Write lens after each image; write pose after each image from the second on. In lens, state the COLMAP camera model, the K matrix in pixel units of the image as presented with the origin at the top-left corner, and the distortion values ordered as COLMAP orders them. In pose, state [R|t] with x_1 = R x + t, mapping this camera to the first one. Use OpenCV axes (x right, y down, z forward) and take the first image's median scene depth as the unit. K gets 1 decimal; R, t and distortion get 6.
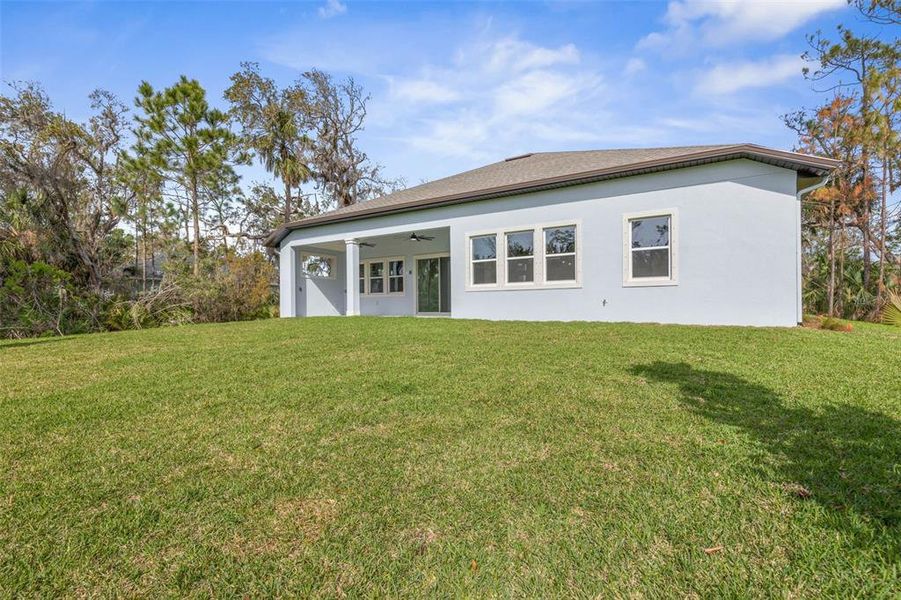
lens RADIAL K [[403.1, 0, 453.9], [0, 403.1, 306.6], [0, 0, 1]] dist [0.010960, -0.000732]
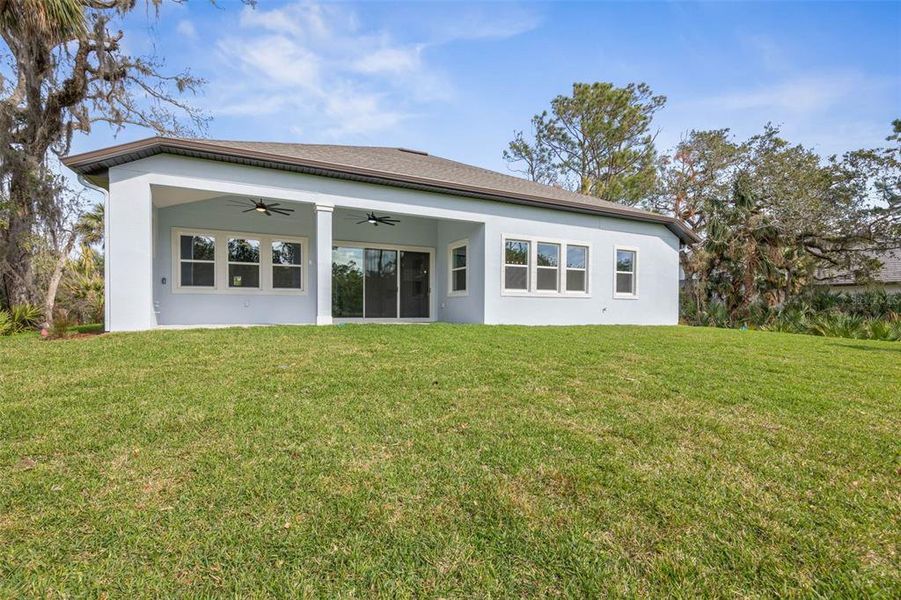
lens RADIAL K [[403.1, 0, 453.9], [0, 403.1, 306.6], [0, 0, 1]] dist [0.010960, -0.000732]
pose [[0.534386, 0.011643, 0.845160, -0.846235], [-0.011587, 0.999912, -0.006448, -0.005971], [-0.845161, -0.006347, 0.534474, 0.607586]]
